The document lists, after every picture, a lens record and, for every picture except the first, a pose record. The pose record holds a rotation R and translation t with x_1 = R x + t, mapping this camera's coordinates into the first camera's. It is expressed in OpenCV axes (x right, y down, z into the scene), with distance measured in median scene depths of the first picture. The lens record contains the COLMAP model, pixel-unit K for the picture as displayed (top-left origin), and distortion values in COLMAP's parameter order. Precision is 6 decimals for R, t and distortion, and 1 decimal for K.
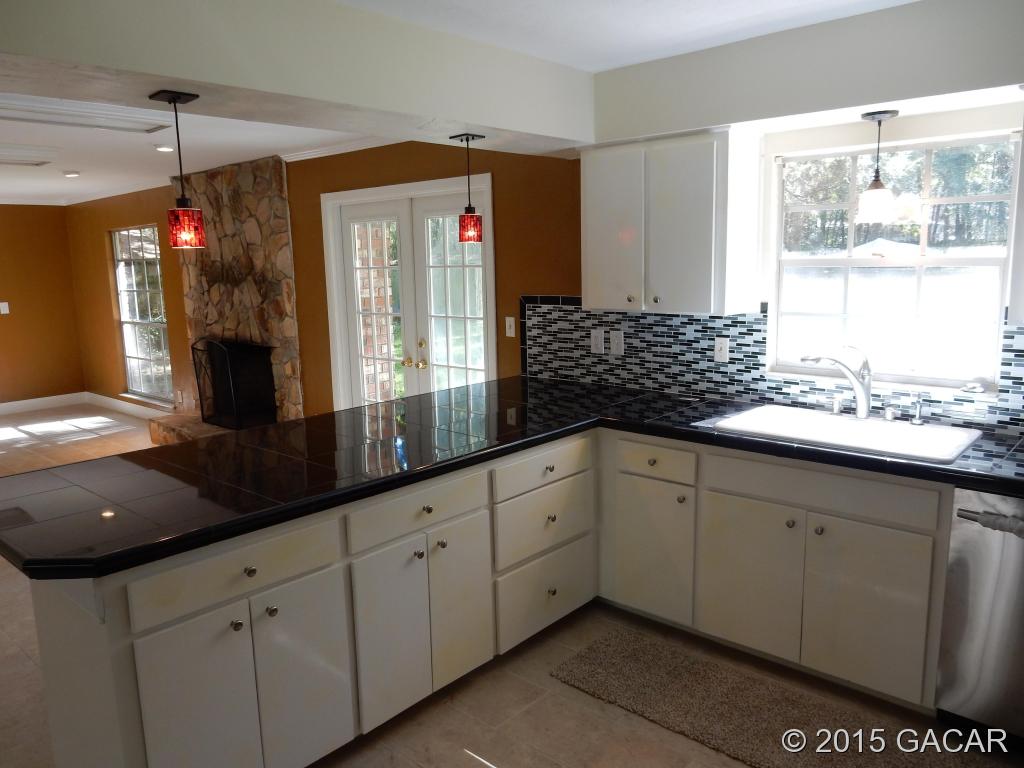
lens RADIAL K [[757.0, 0, 512.0], [0, 757.0, 384.0], [0, 0, 1]] dist [-0.005639, -0.004656]
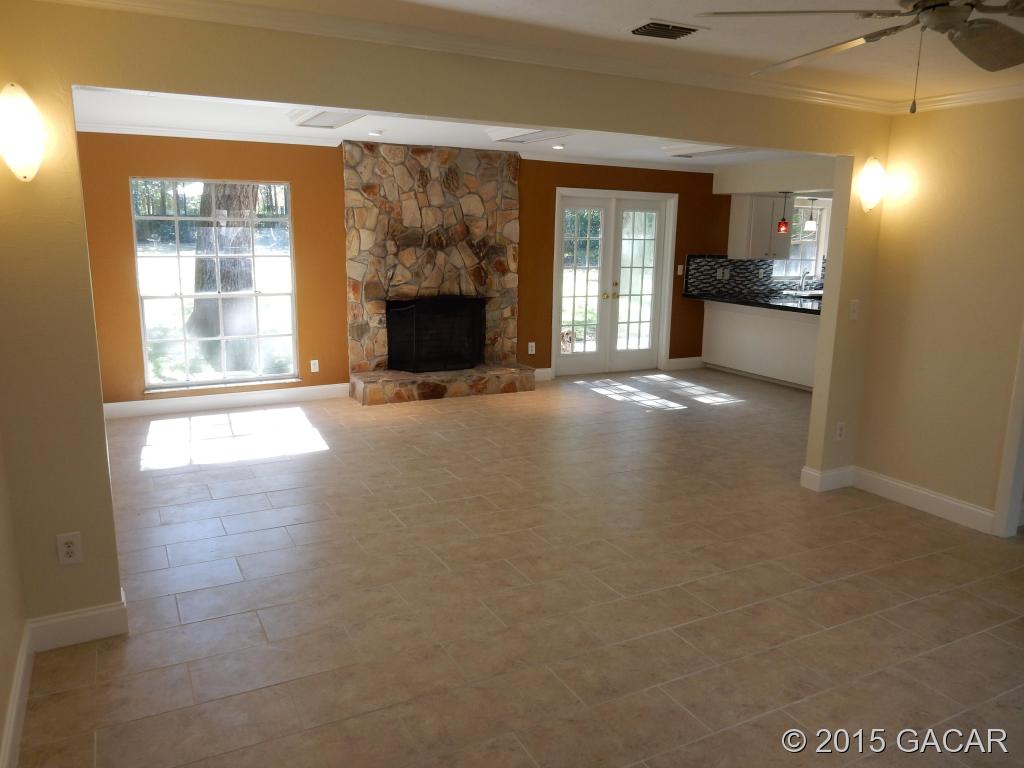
lens RADIAL K [[757.0, 0, 512.0], [0, 757.0, 384.0], [0, 0, 1]] dist [-0.005639, -0.004656]
pose [[0.345438, -0.161525, 0.924436, -1.583714], [0.122003, 0.984445, 0.126422, -0.064862], [-0.930477, 0.069113, 0.359771, 0.533662]]
